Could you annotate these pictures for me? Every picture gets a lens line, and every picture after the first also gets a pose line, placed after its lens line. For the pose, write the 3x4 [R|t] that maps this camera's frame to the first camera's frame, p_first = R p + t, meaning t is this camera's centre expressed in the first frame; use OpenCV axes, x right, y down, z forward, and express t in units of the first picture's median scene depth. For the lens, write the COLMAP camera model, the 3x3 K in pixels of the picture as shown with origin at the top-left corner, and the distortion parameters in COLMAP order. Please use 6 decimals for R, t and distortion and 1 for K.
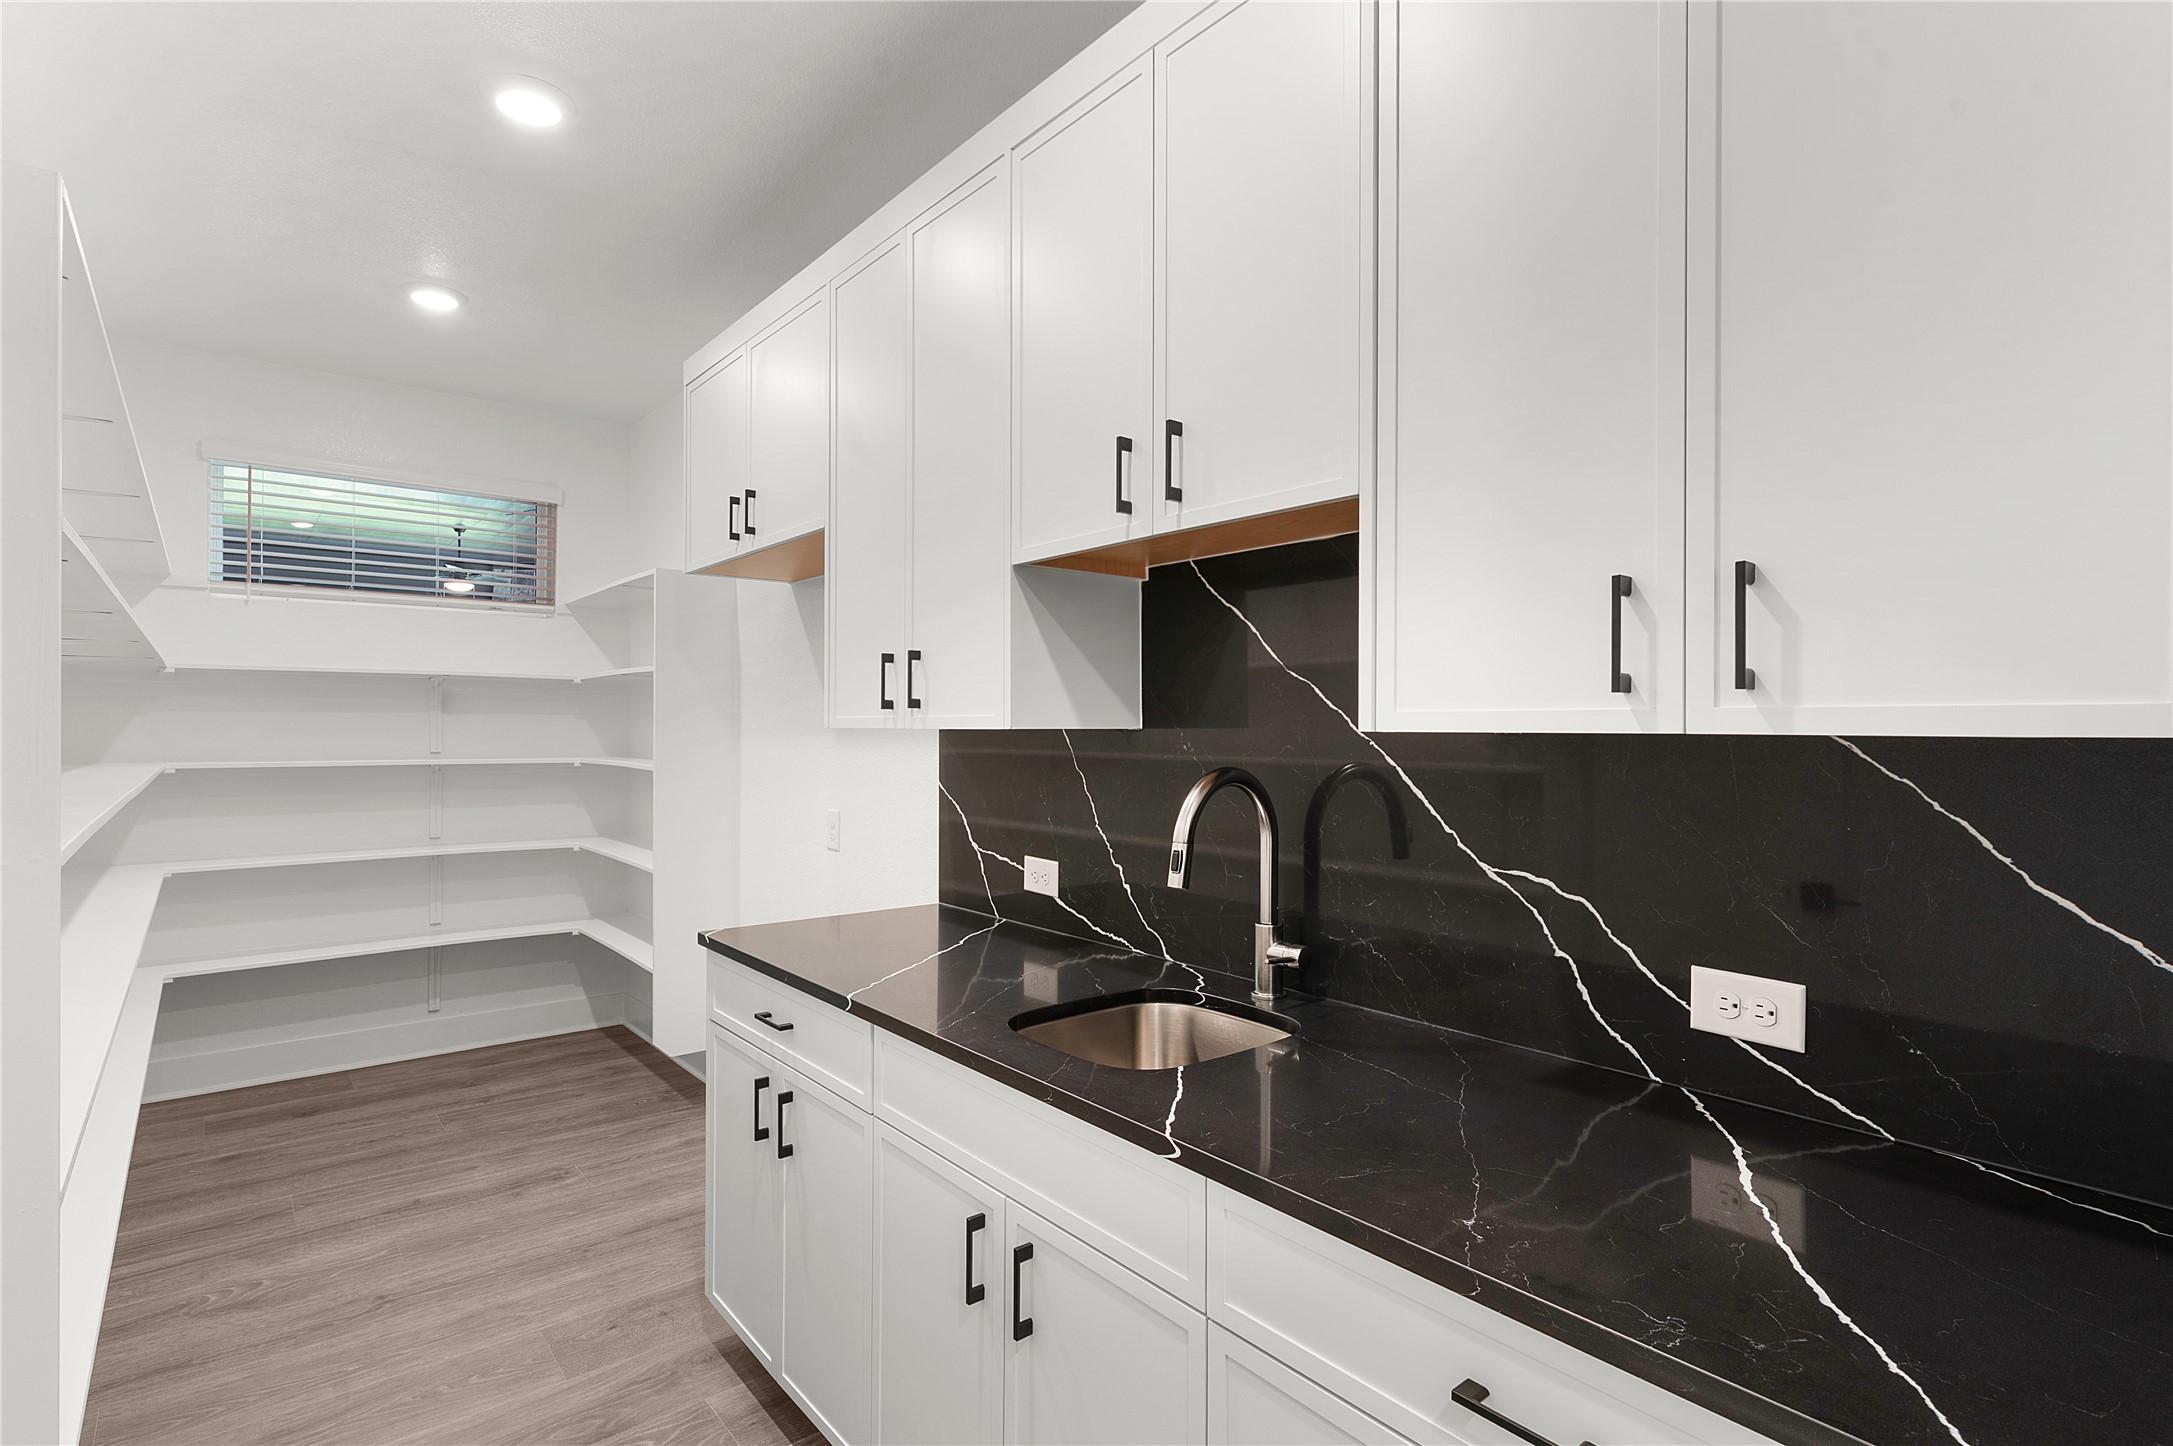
lens RADIAL K [[1062.3, 0, 1085.1], [0, 1062.3, 719.1], [0, 0, 1]] dist [0.005964, -0.002895]
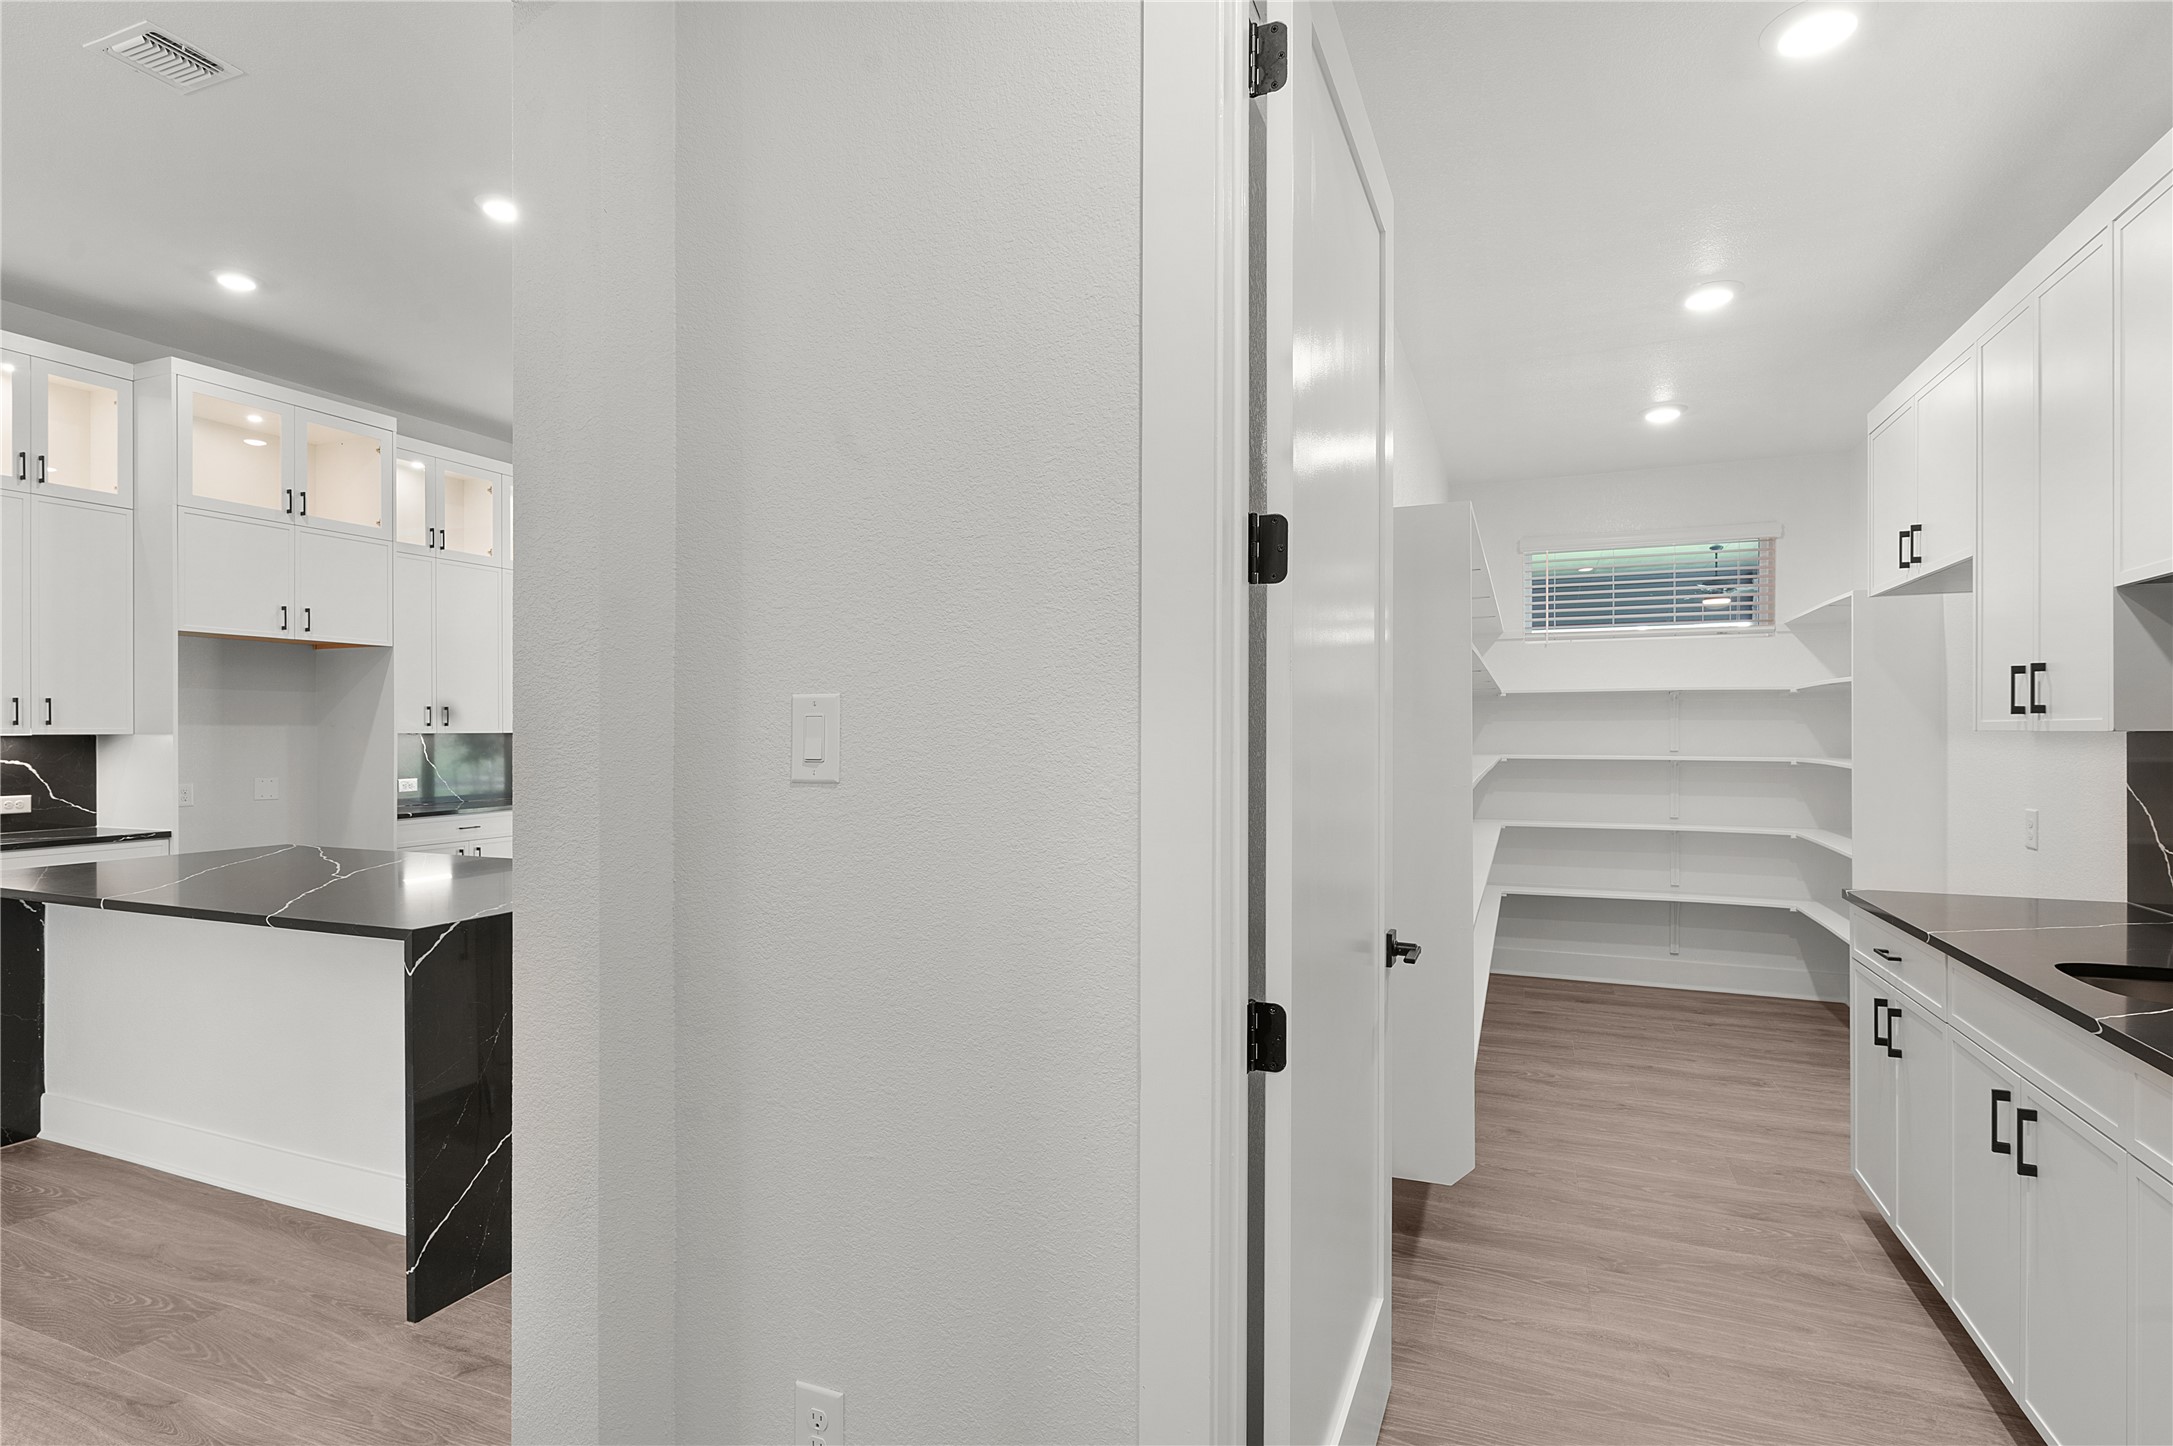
lens RADIAL K [[1062.3, 0, 1077.3], [0, 1062.3, 729.0], [0, 0, 1]] dist [0.005964, -0.002895]
pose [[0.465766, -0.002705, -0.884904, 0.226140], [0.007127, 0.999974, 0.000695, -0.000859], [0.884879, -0.006631, 0.465773, -0.275605]]
